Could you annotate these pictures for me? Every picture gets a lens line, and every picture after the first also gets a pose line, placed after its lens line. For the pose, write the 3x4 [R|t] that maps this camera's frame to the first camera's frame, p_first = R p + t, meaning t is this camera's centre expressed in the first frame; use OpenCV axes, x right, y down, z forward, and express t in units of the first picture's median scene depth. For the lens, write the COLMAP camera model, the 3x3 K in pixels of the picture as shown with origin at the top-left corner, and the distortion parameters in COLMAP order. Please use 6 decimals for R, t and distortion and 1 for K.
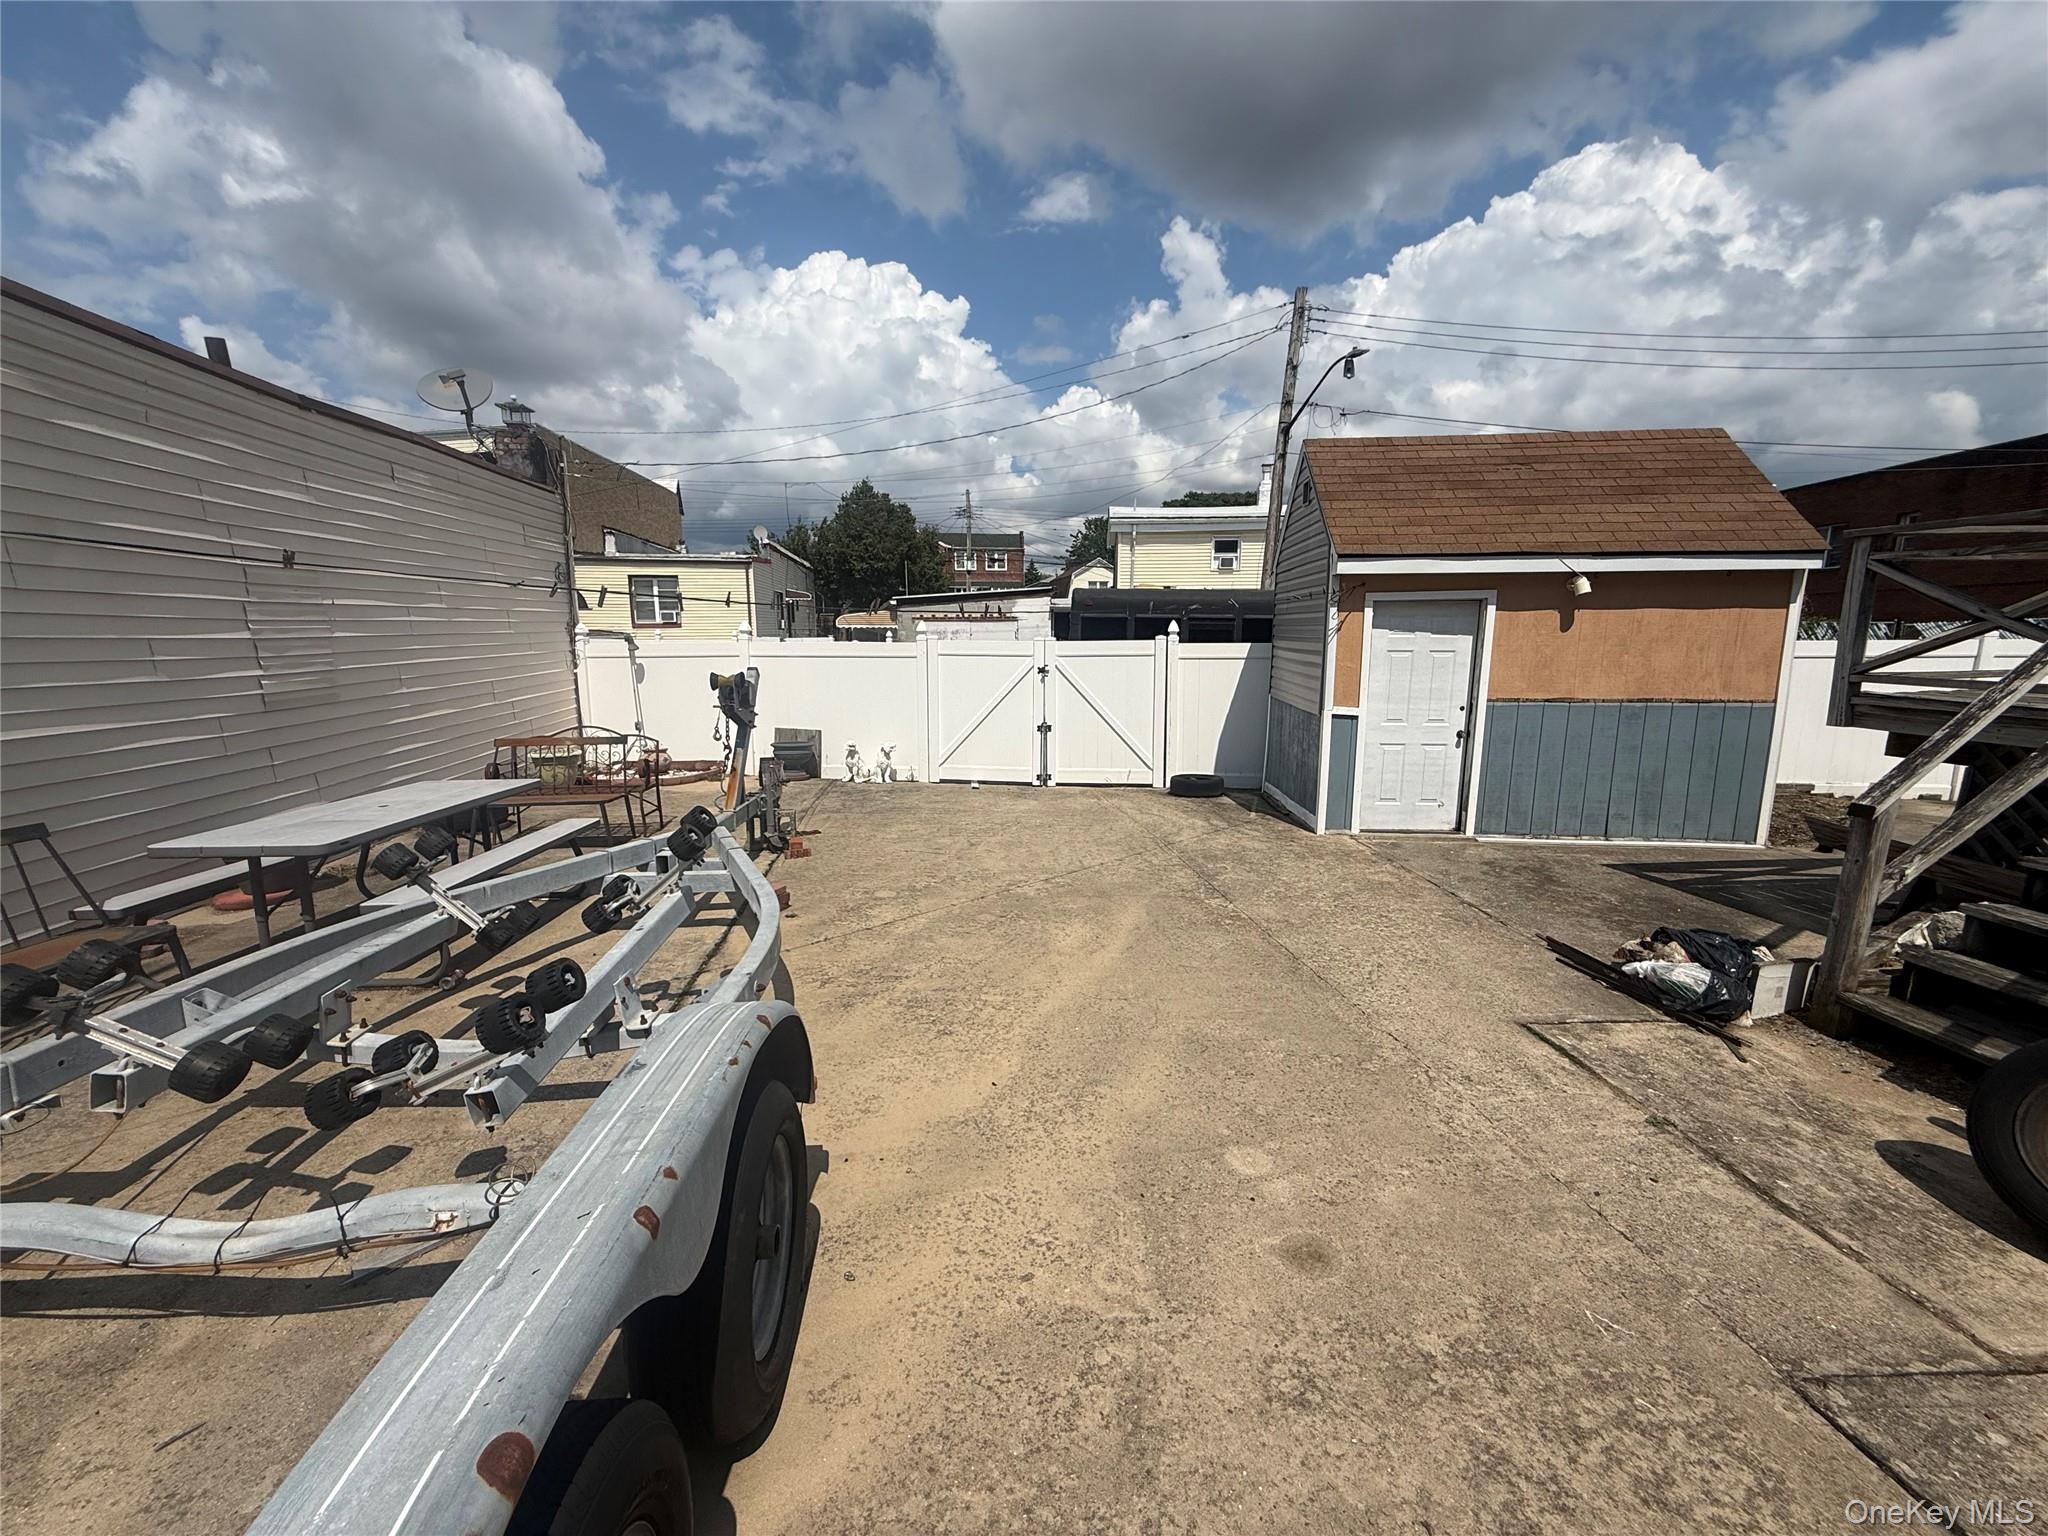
lens RADIAL K [[824.0, 0, 1016.3], [0, 824.0, 768.9], [0, 0, 1]] dist [0.003618, 0.000099]
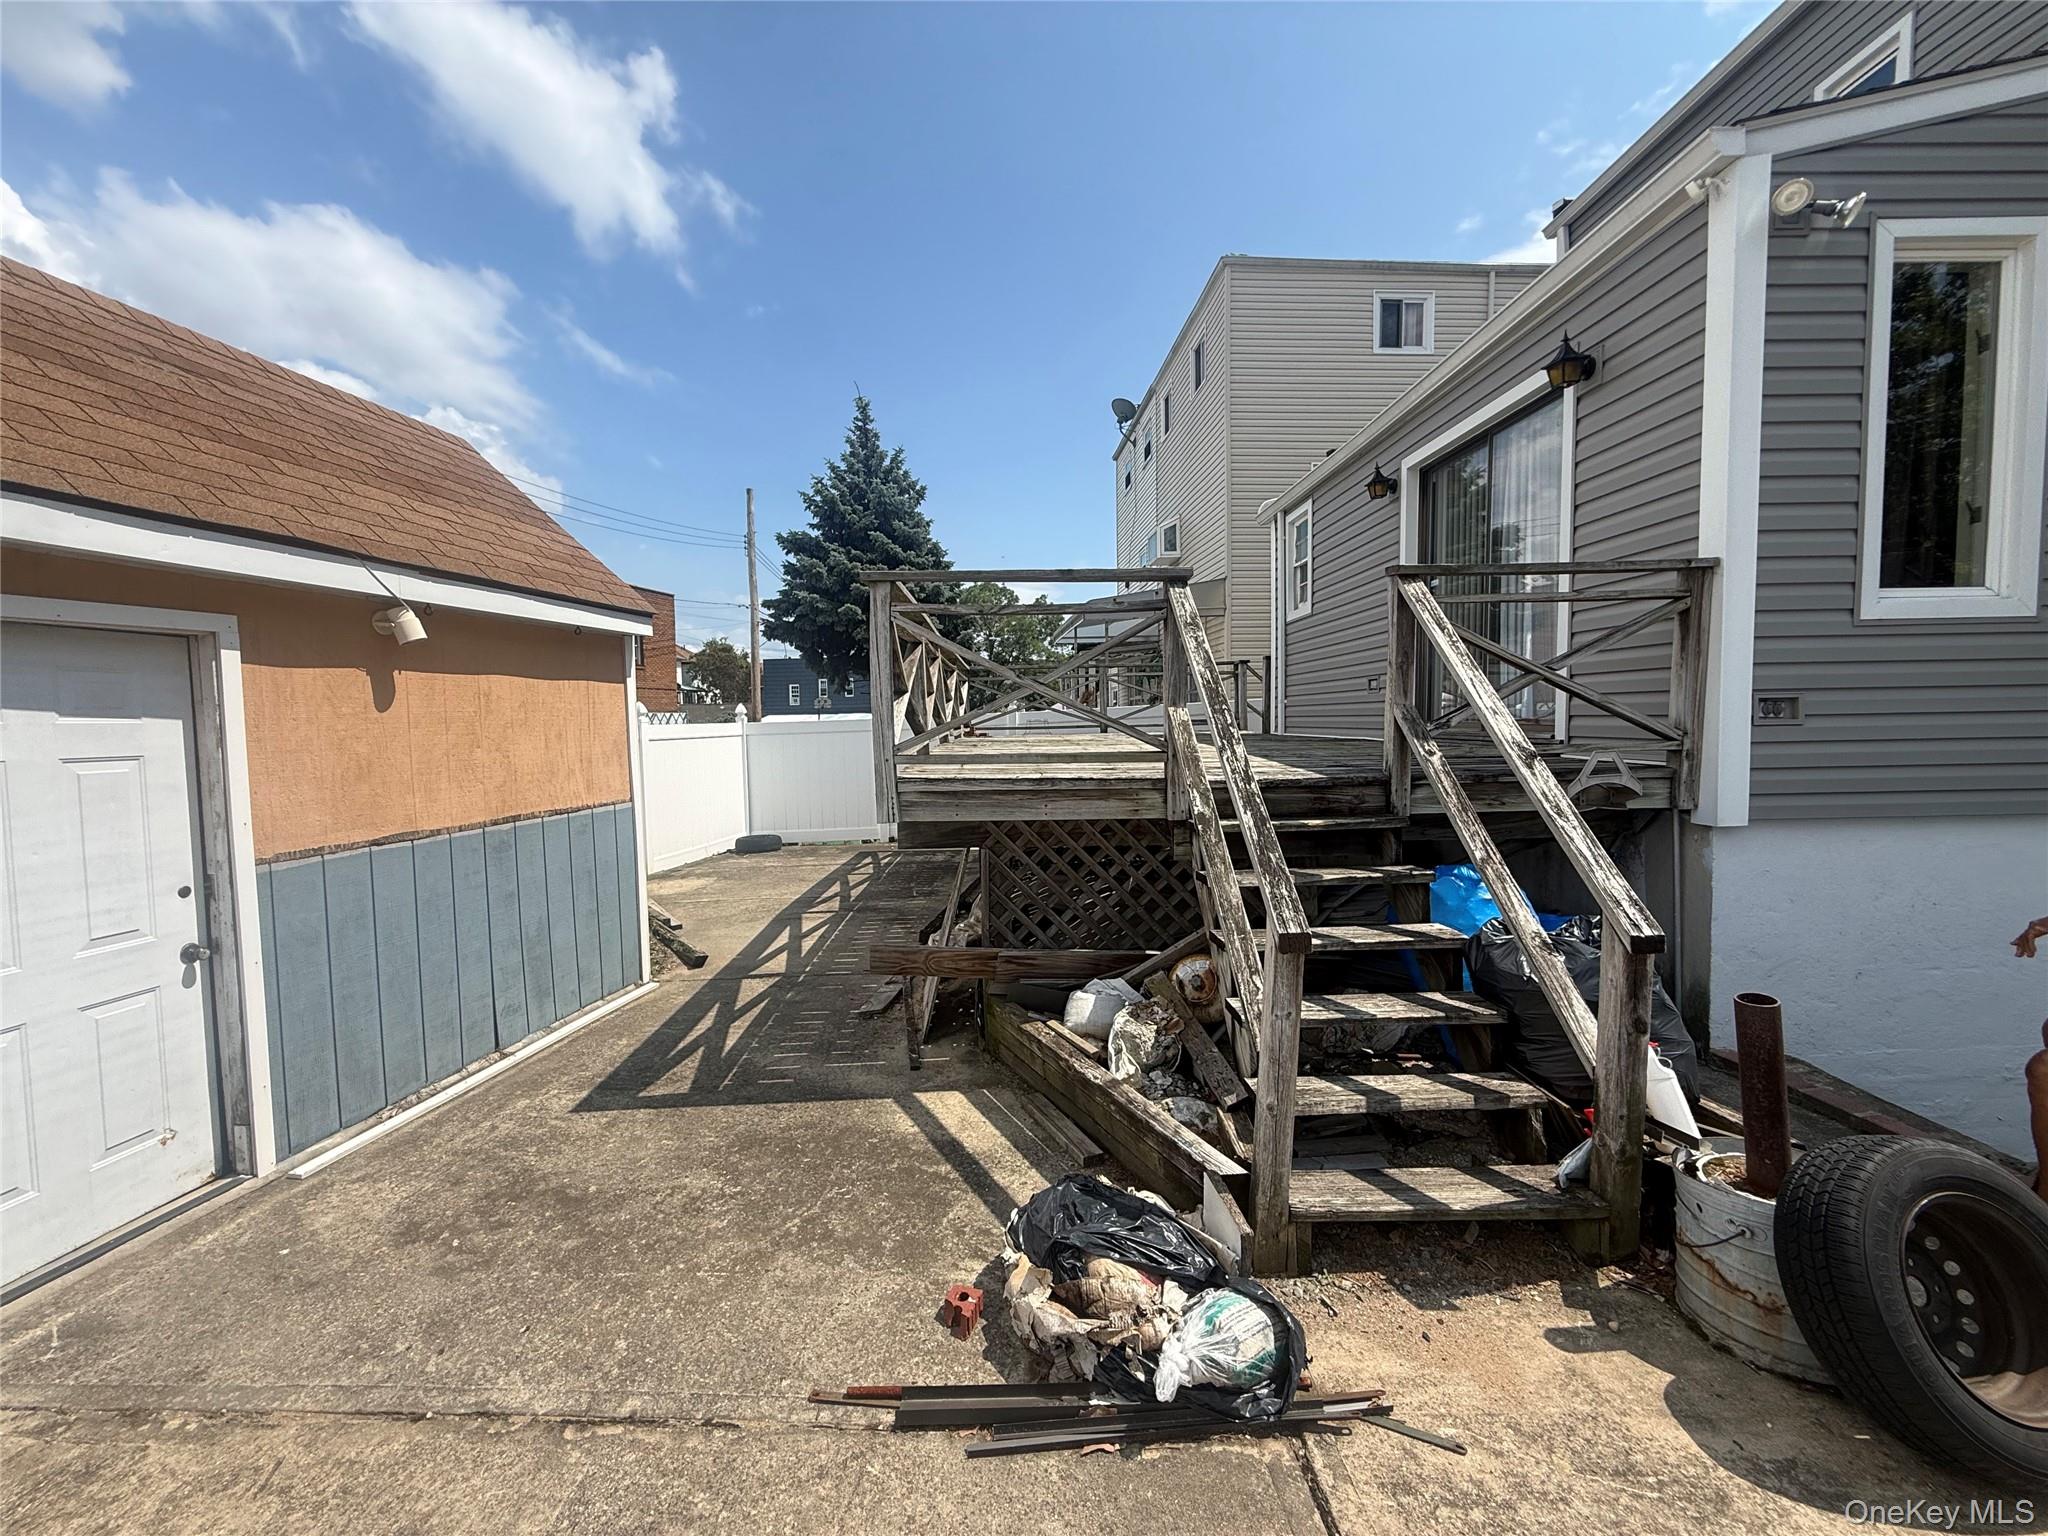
lens RADIAL K [[824.0, 0, 1017.5], [0, 824.0, 765.8], [0, 0, 1]] dist [0.003618, 0.000099]
pose [[0.072646, -0.060335, 0.995531, 0.165646], [0.181799, 0.982247, 0.046264, -0.081900], [-0.980649, 0.177625, 0.082325, 0.563261]]
